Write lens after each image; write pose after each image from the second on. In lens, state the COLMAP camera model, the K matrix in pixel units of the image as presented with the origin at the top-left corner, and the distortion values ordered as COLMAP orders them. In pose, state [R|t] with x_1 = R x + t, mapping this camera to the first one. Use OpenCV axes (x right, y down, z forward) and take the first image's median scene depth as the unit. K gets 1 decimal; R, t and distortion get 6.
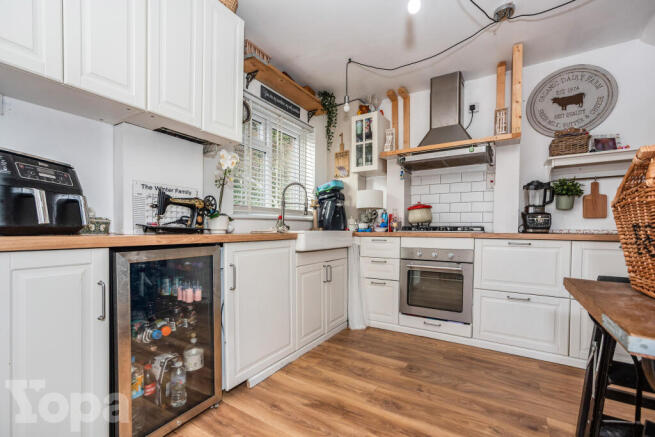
lens RADIAL K [[284.8, 0, 327.6], [0, 284.8, 232.9], [0, 0, 1]] dist [0.000245, 0.000174]
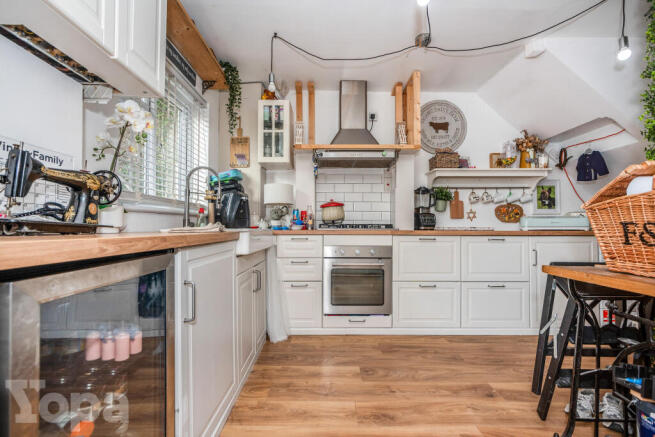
lens RADIAL K [[284.1, 0, 325.7], [0, 284.1, 226.0], [0, 0, 1]] dist [-0.015054, 0.000155]
pose [[0.852879, 0.002006, 0.522105, -0.251117], [0.008021, 0.999824, -0.016944, 0.000582], [-0.522047, 0.018639, 0.852713, 0.191918]]
